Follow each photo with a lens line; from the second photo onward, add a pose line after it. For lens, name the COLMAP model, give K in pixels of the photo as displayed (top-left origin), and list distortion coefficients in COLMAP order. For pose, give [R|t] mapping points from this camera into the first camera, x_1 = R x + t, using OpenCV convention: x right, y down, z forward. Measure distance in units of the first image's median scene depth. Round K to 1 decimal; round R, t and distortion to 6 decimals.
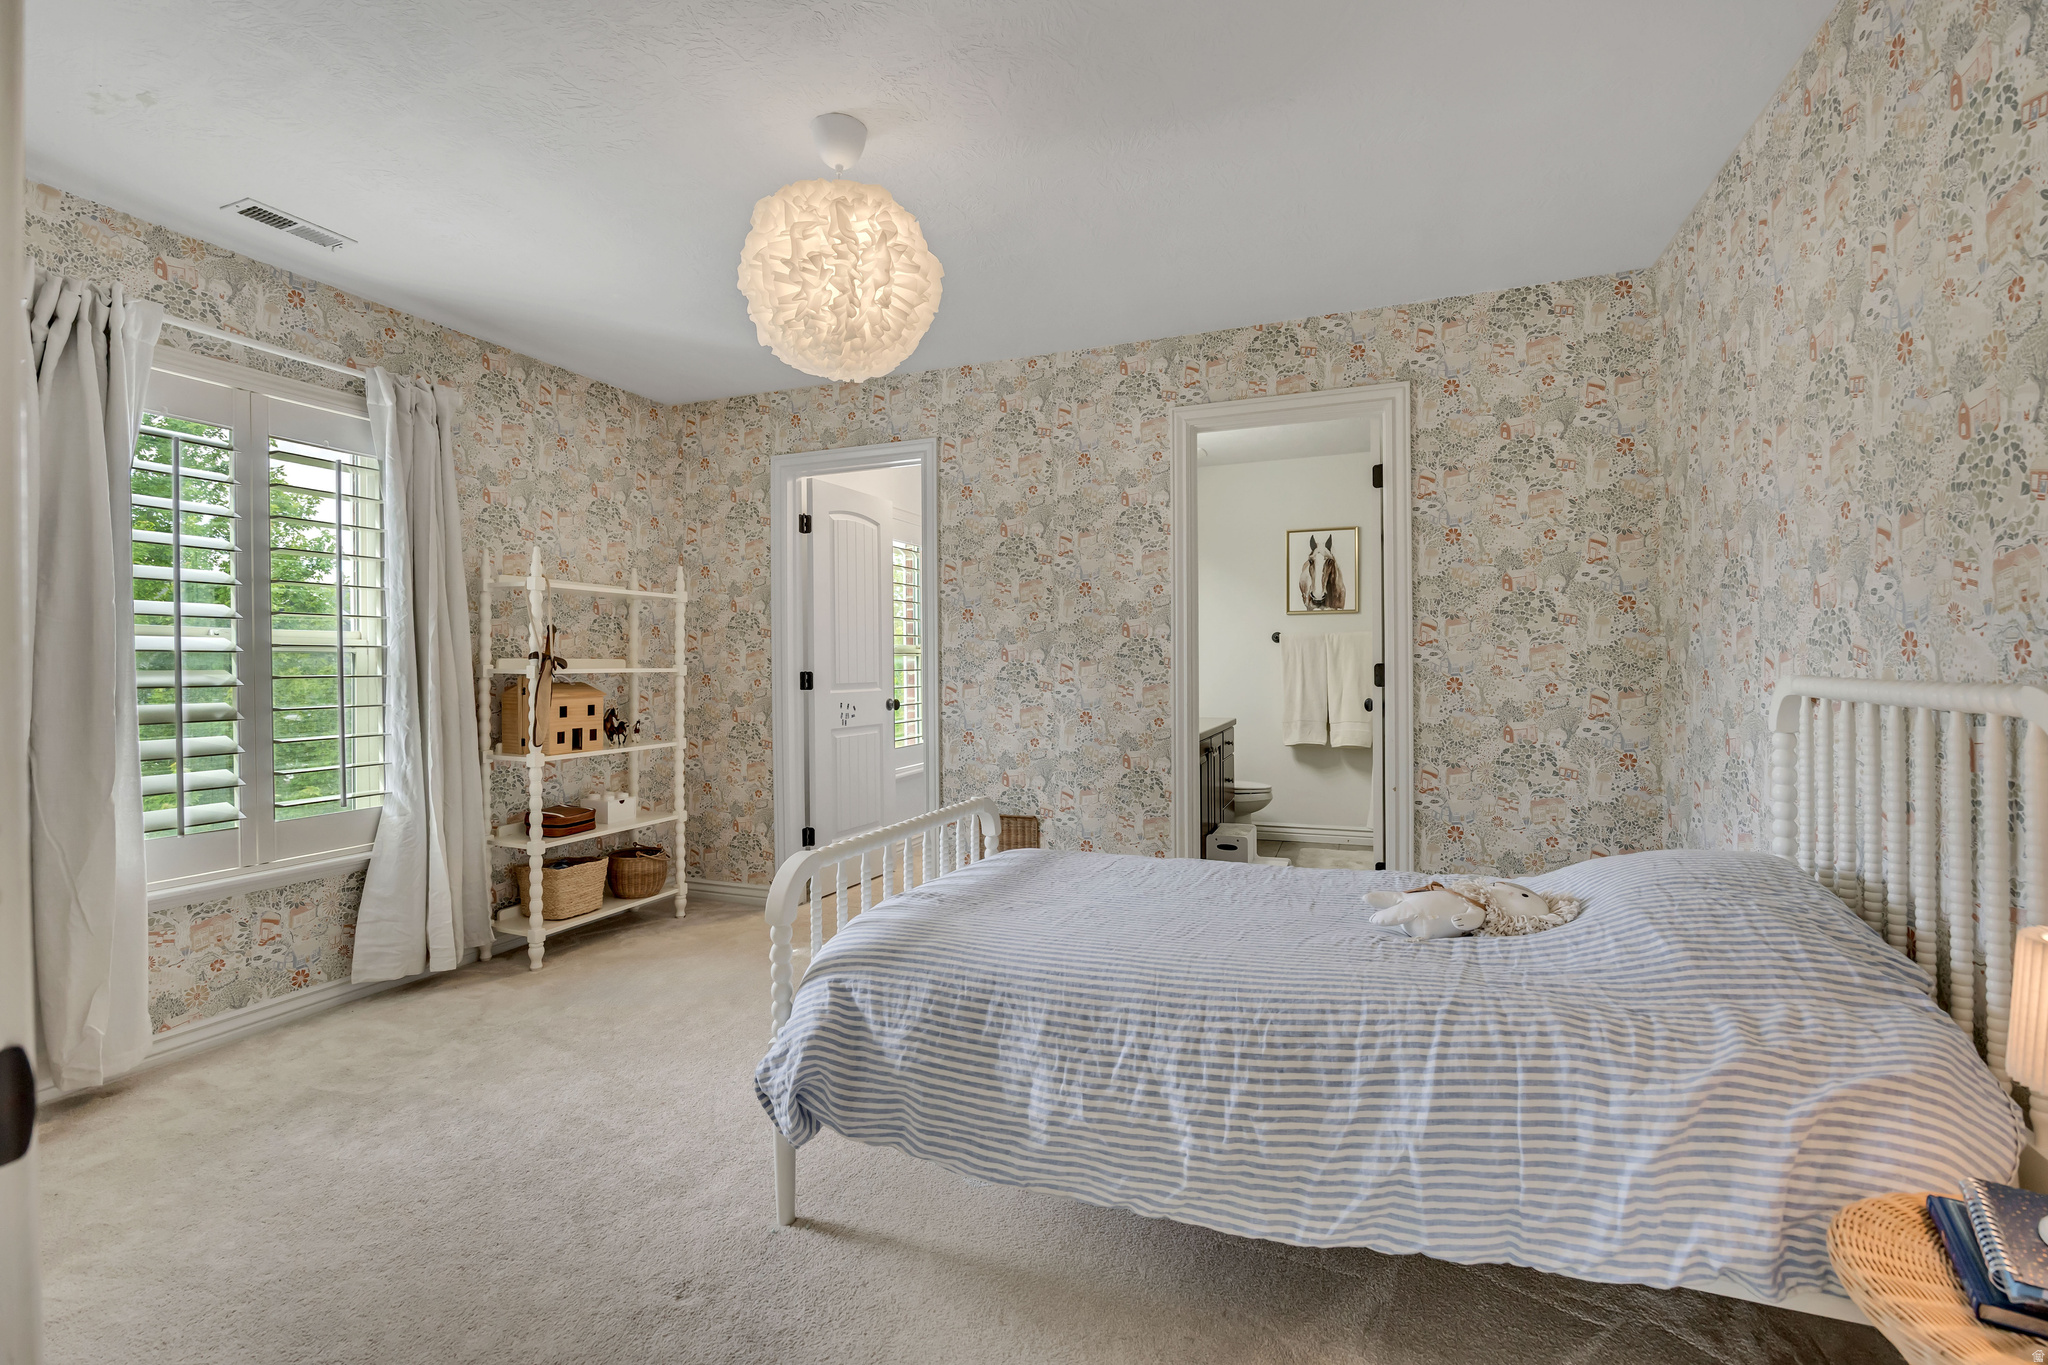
lens RADIAL K [[913.4, 0, 1023.0], [0, 913.4, 666.9], [0, 0, 1]] dist [-0.006486, -0.000610]
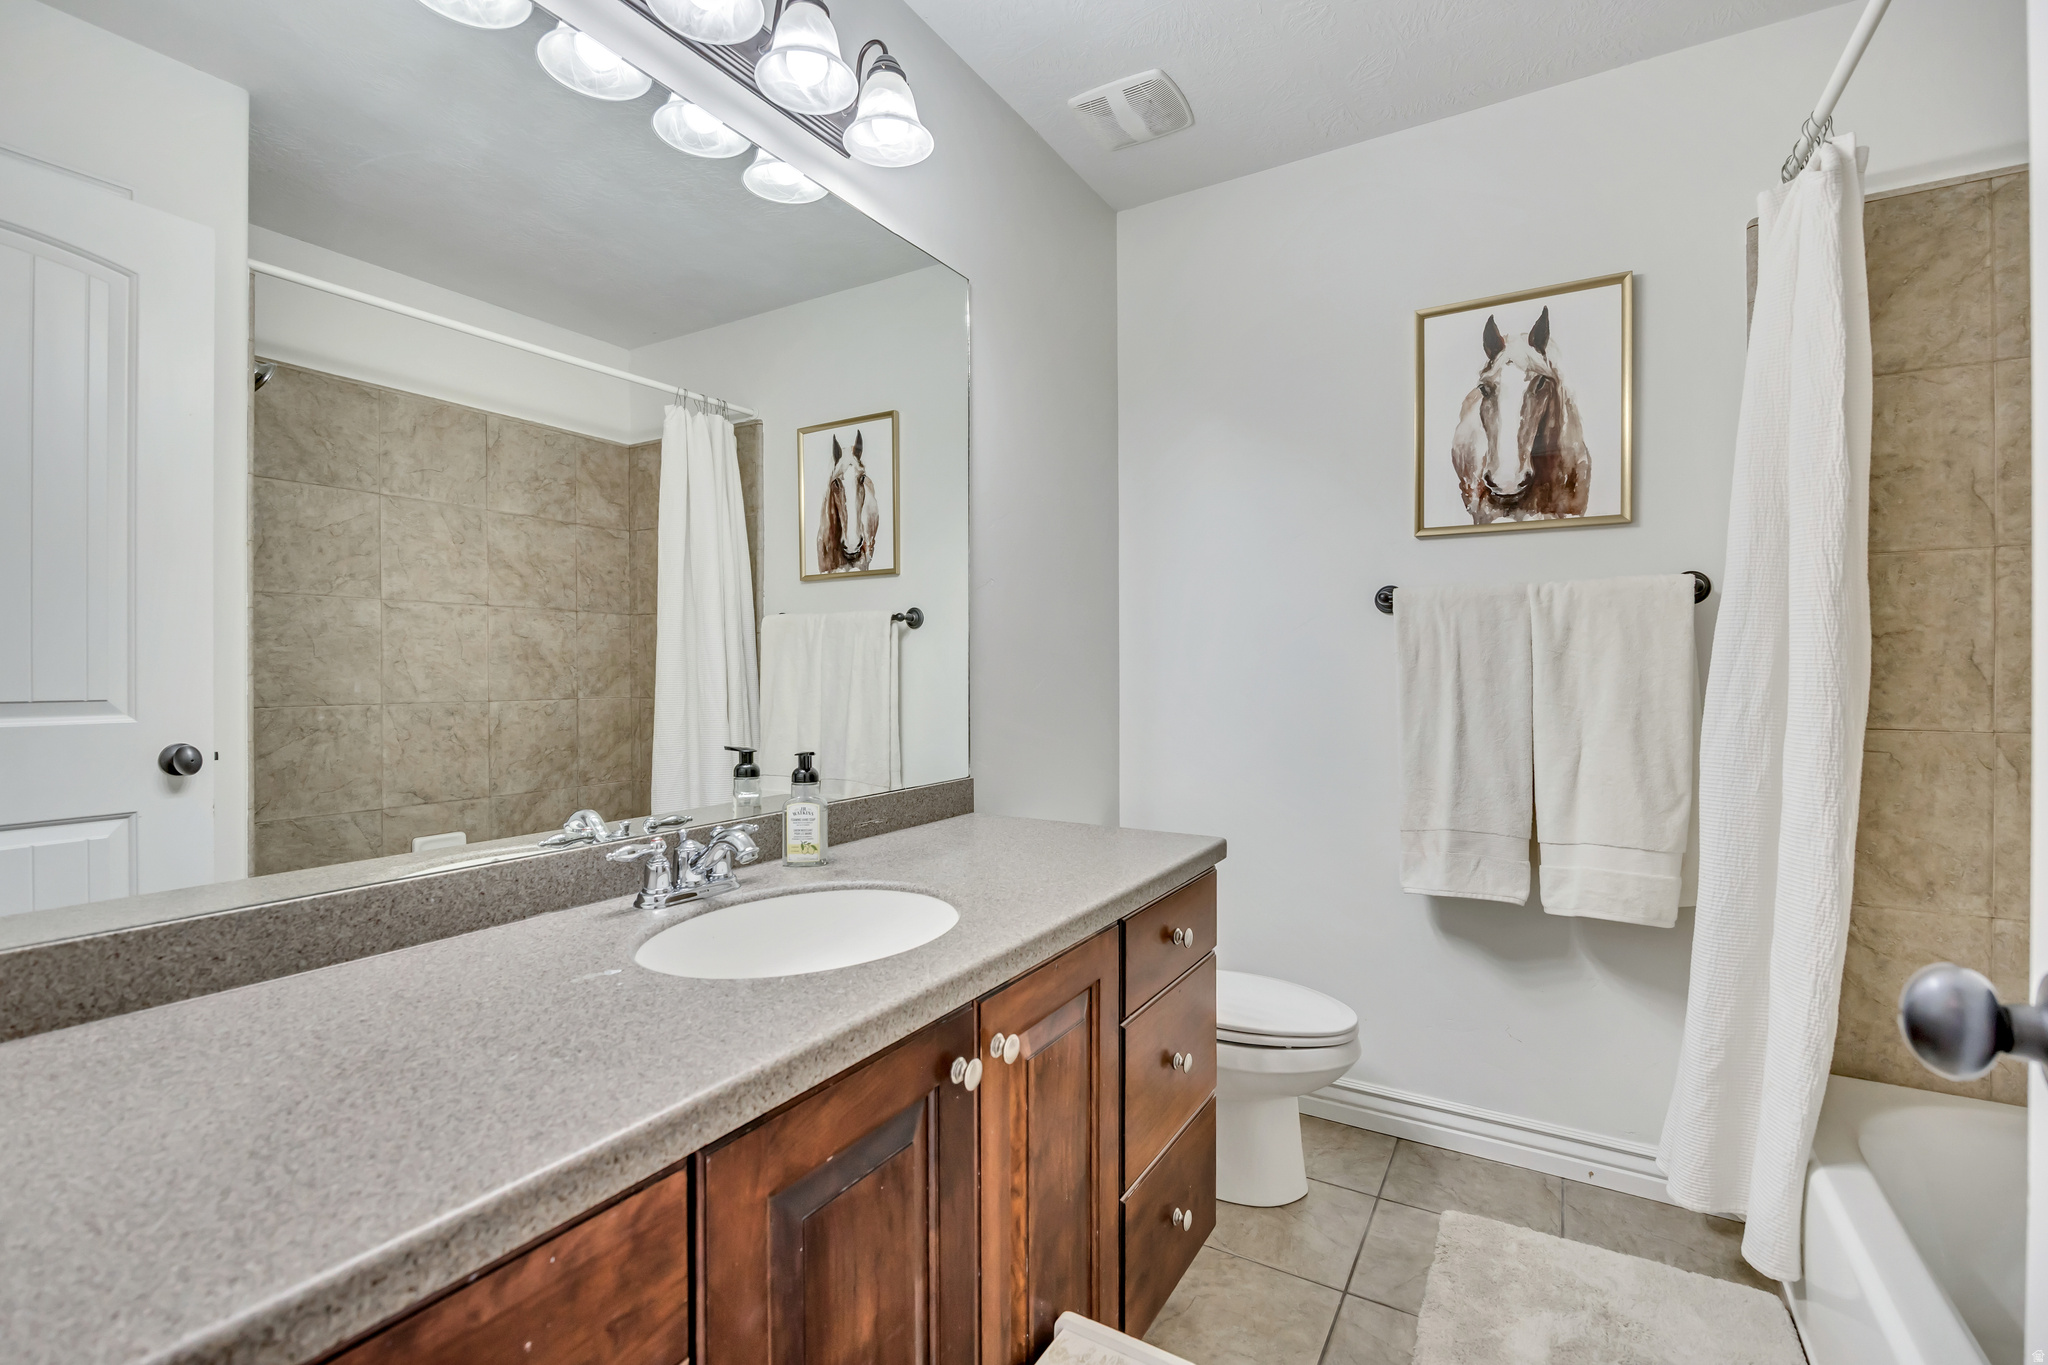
lens RADIAL K [[913.4, 0, 1023.0], [0, 913.4, 666.9], [0, 0, 1]] dist [-0.006486, -0.000610]
pose [[0.986050, 0.007539, -0.166276, 0.195860], [-0.008487, 0.999952, -0.004994, -0.001612], [0.166230, 0.006336, 0.986067, 0.615552]]
